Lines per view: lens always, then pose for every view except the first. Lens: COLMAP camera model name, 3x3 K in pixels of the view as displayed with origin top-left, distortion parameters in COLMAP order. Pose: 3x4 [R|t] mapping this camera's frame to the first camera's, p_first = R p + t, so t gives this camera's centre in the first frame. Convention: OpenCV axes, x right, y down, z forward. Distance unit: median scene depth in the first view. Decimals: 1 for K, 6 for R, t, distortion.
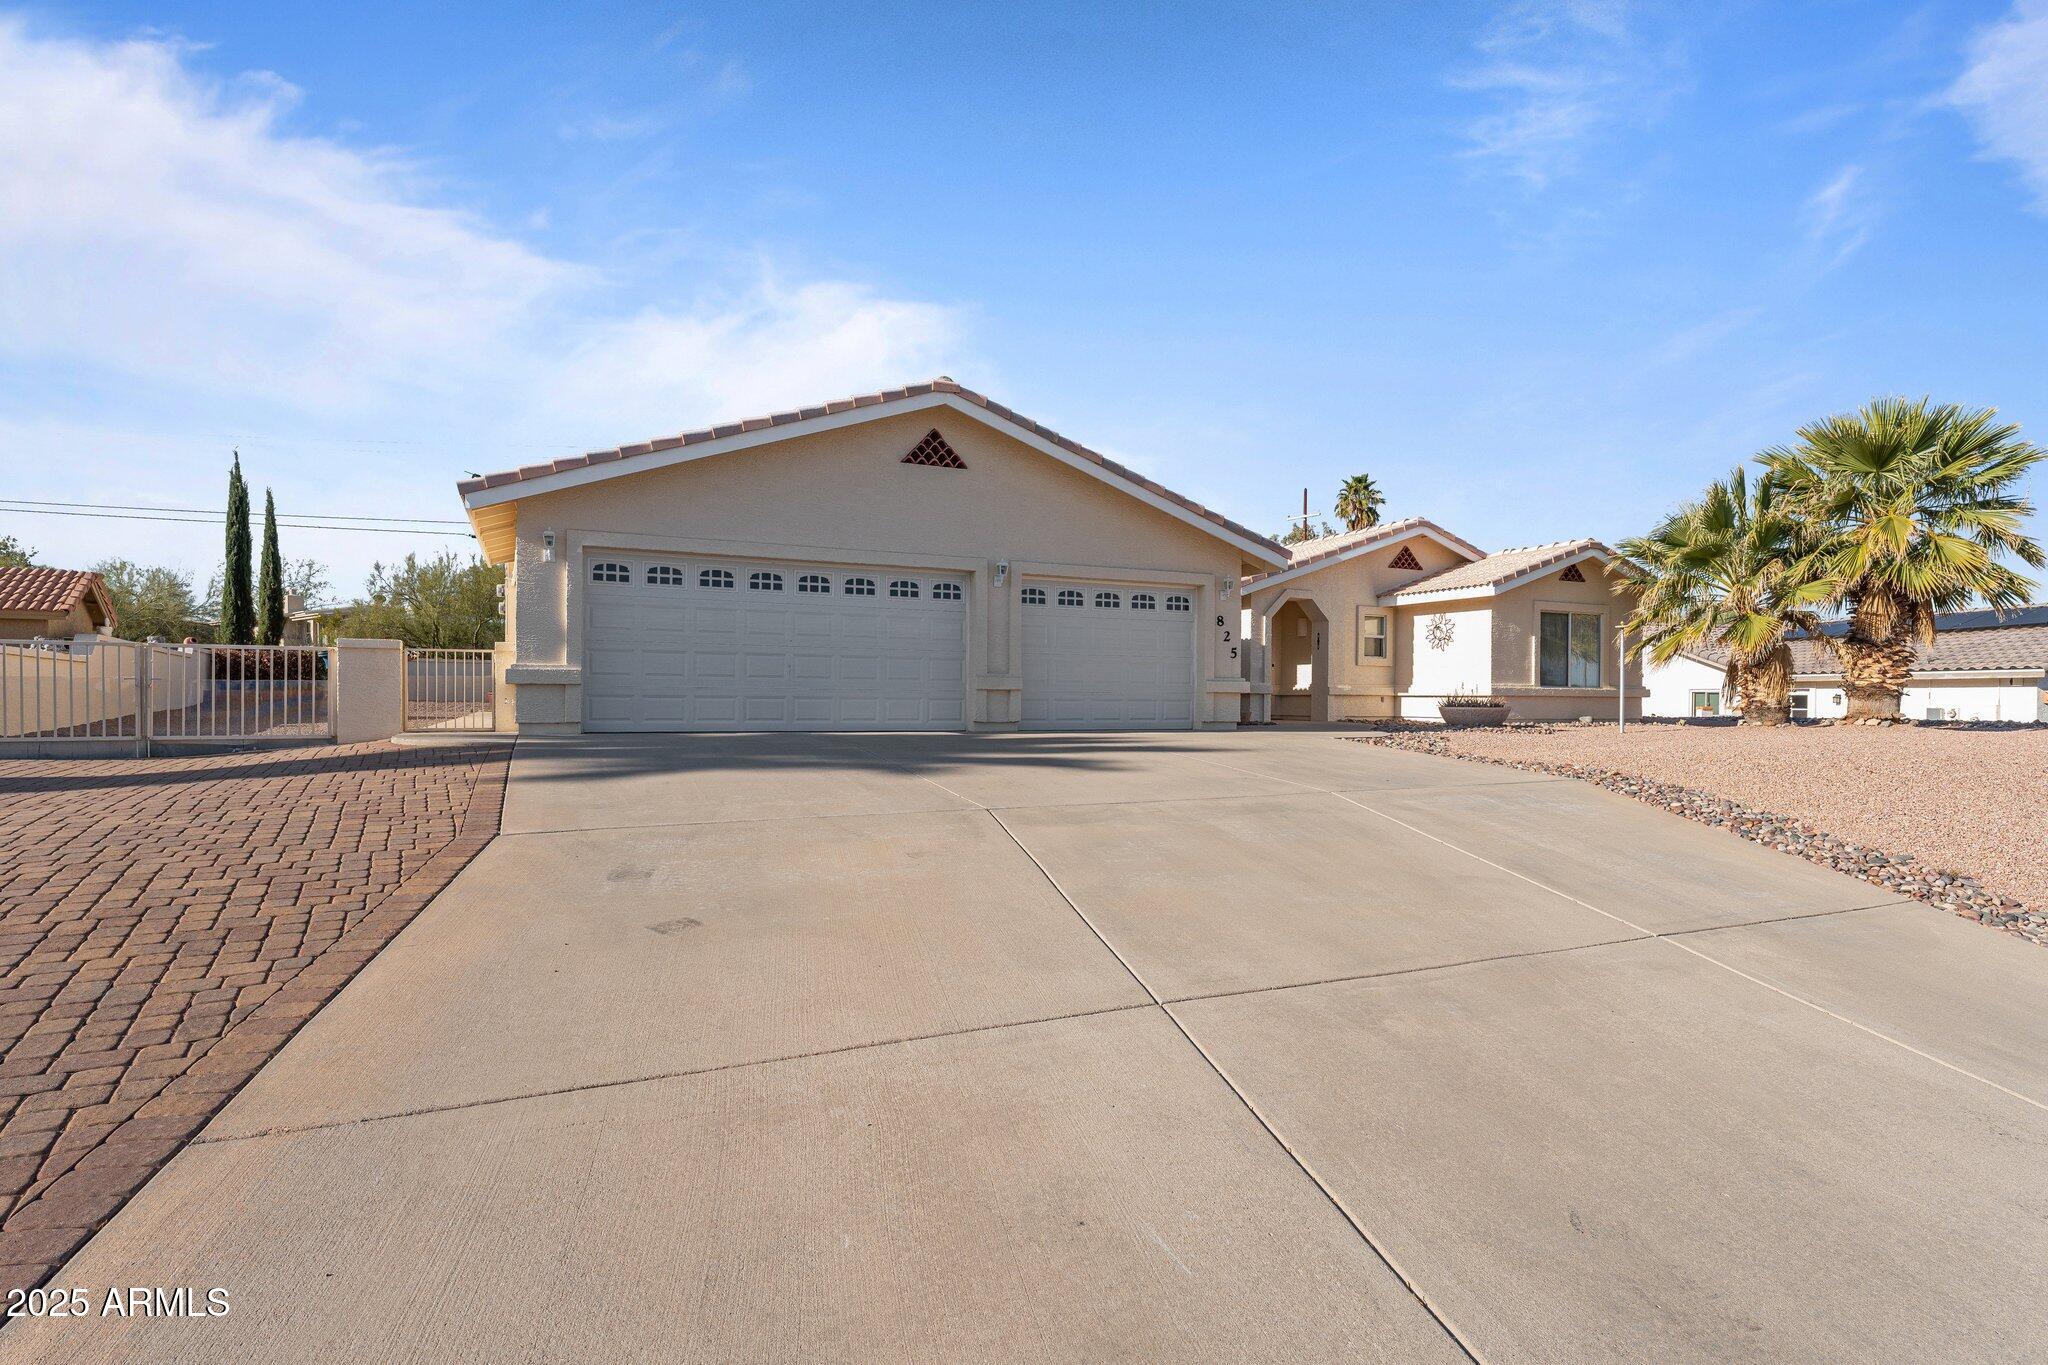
lens RADIAL K [[1029.8, 0, 1036.2], [0, 1029.8, 673.1], [0, 0, 1]] dist [-0.004974, -0.002082]
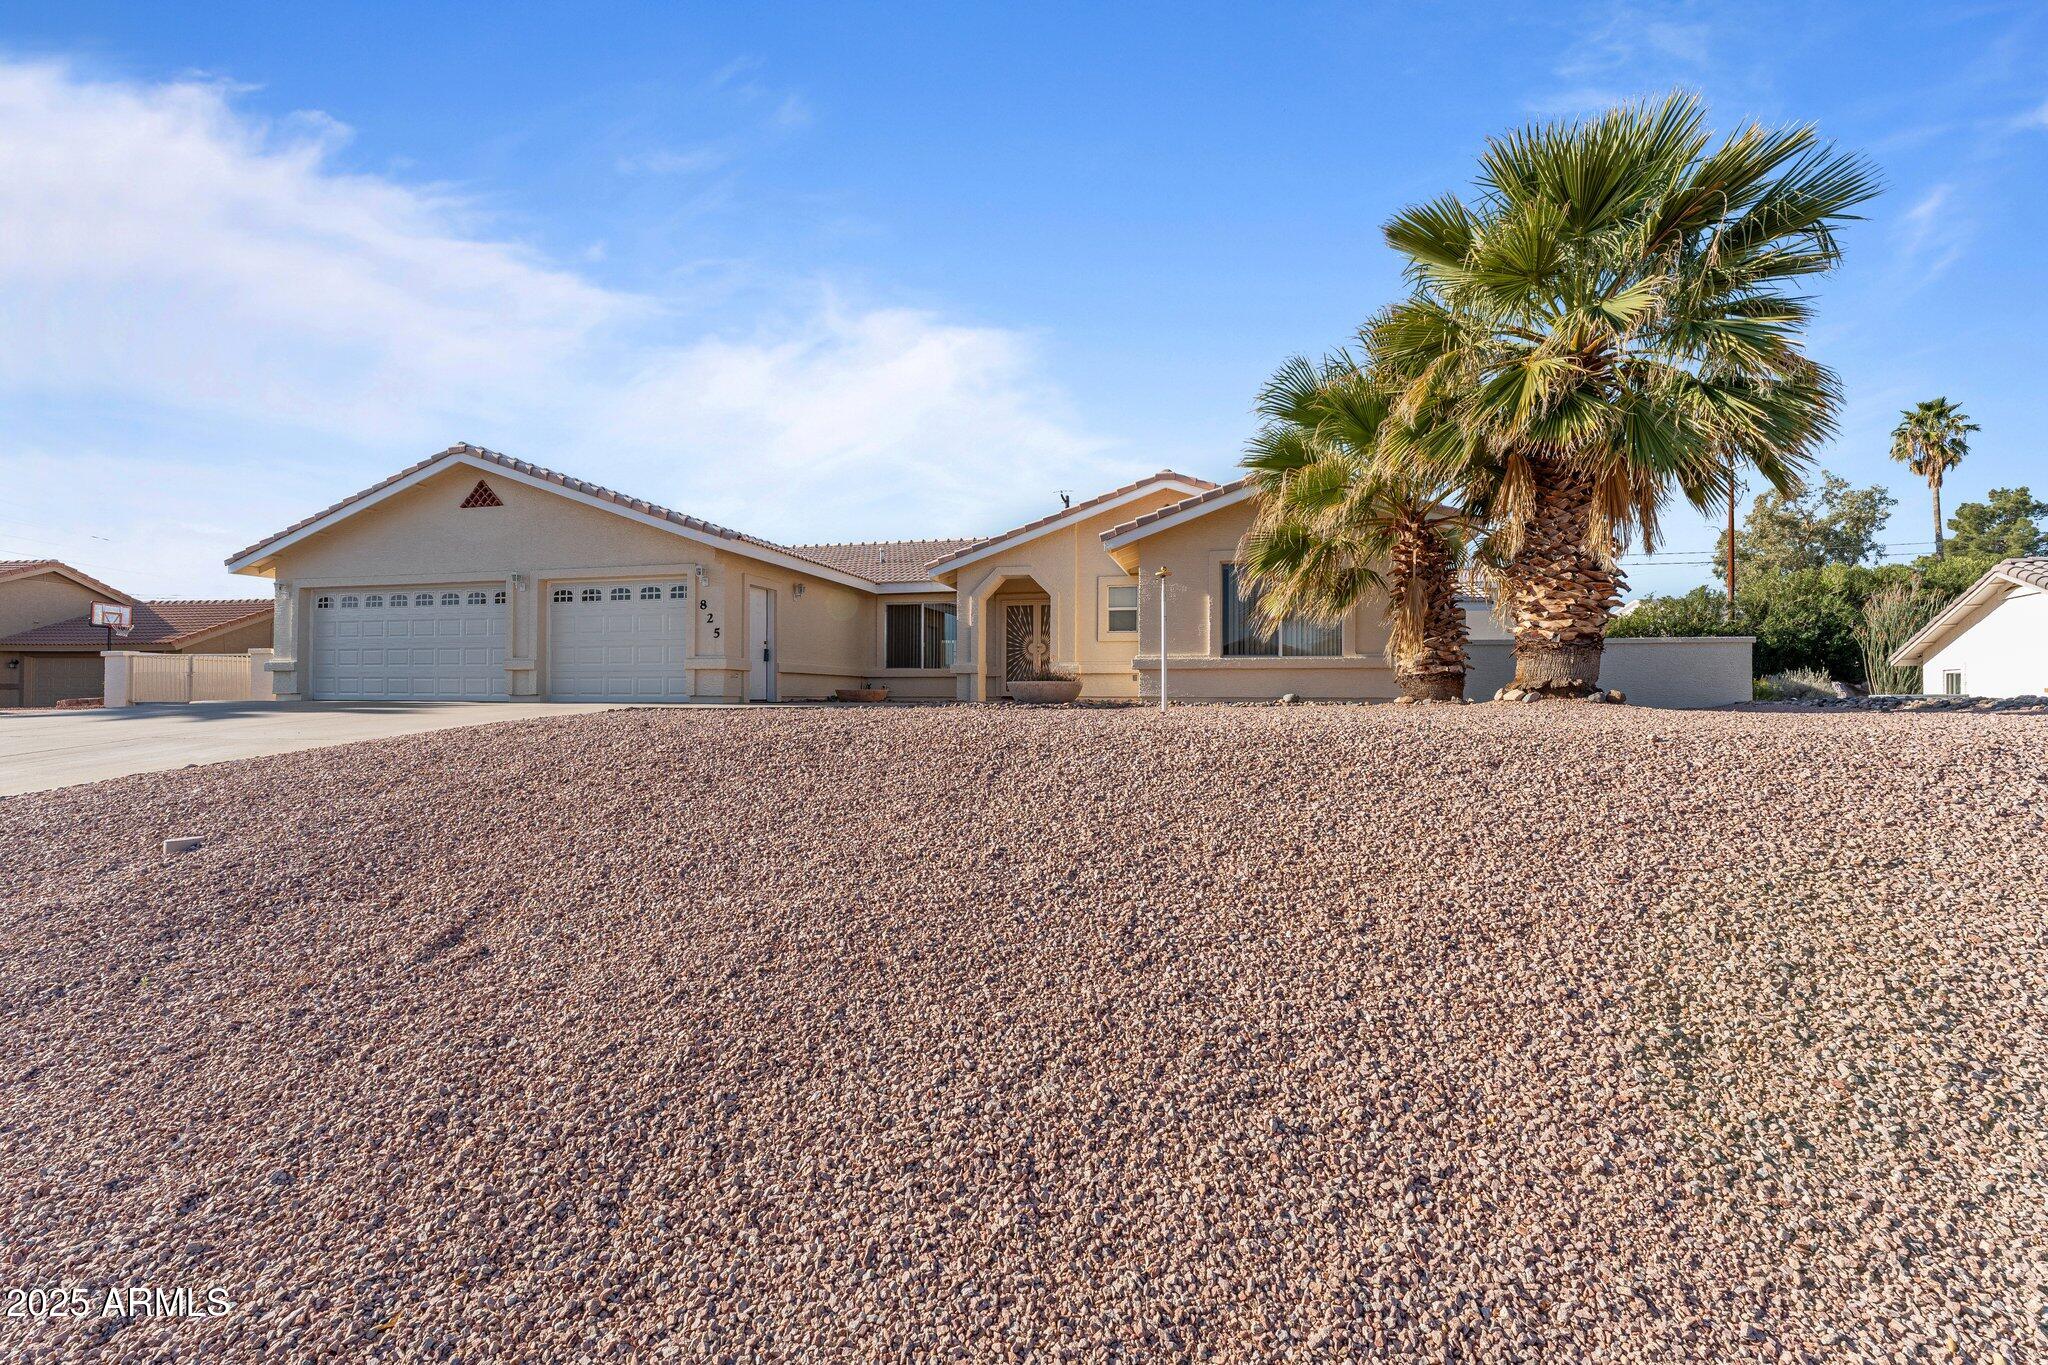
lens RADIAL K [[854.7, 0, 1021.3], [0, 854.7, 650.7], [0, 0, 1]] dist [-0.006493, 0.000222]
pose [[0.779198, -0.038656, -0.625585, 0.903216], [0.017887, 0.999061, -0.039454, 0.036572], [0.626523, 0.019553, 0.779158, 0.443318]]
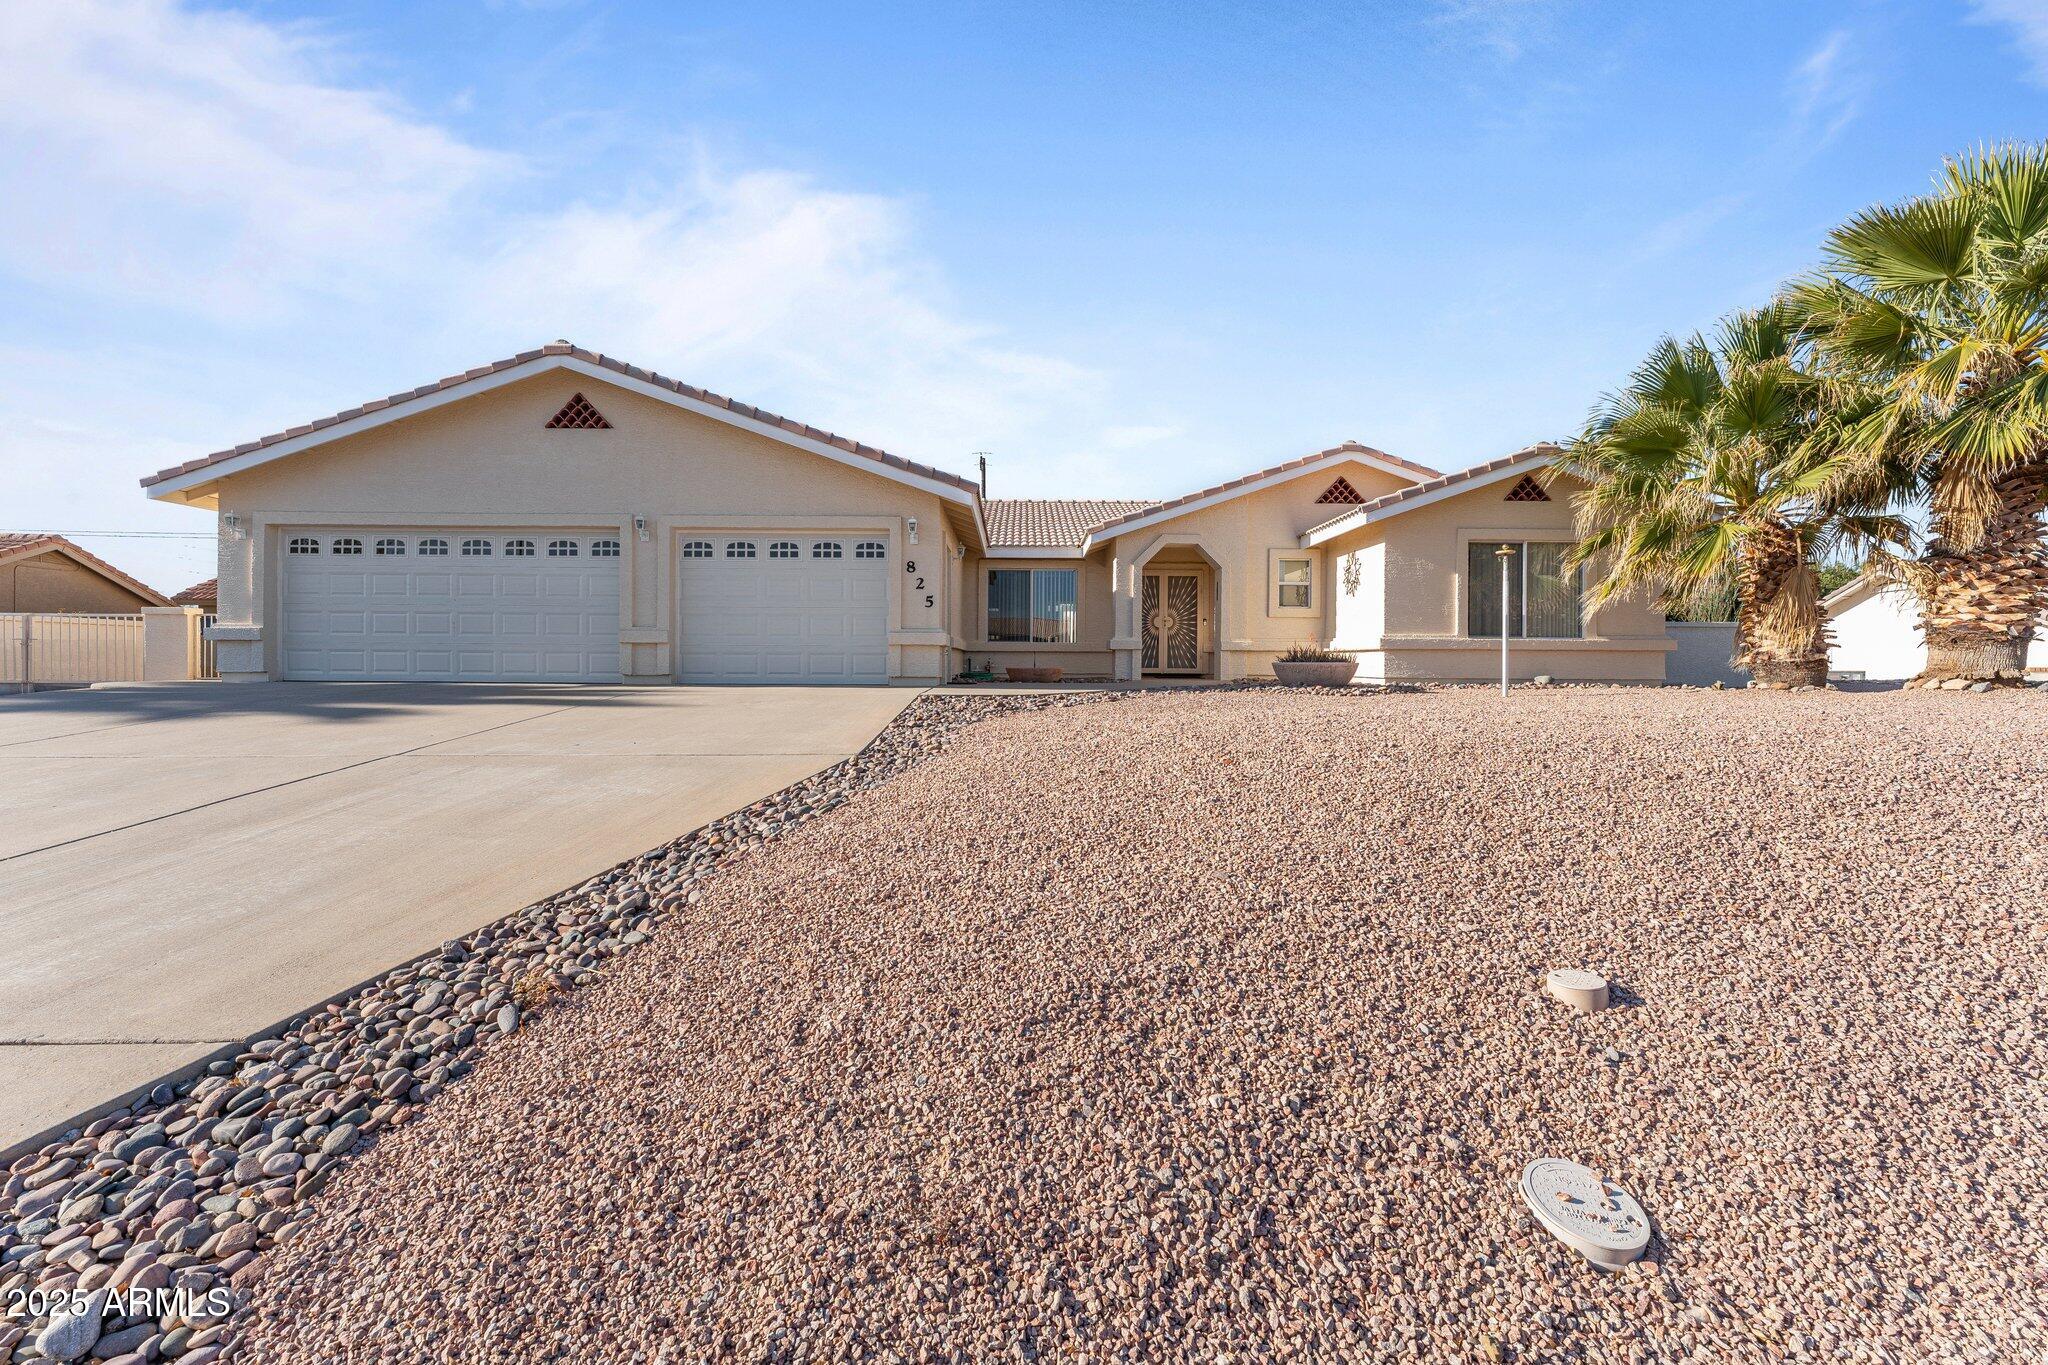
lens RADIAL K [[854.7, 0, 1032.2], [0, 854.7, 634.2], [0, 0, 1]] dist [-0.006493, 0.000222]
pose [[0.912387, -0.015619, -0.409032, 0.520655], [0.010998, 0.999846, -0.013648, 0.018480], [0.409182, 0.007953, 0.912418, 0.312351]]
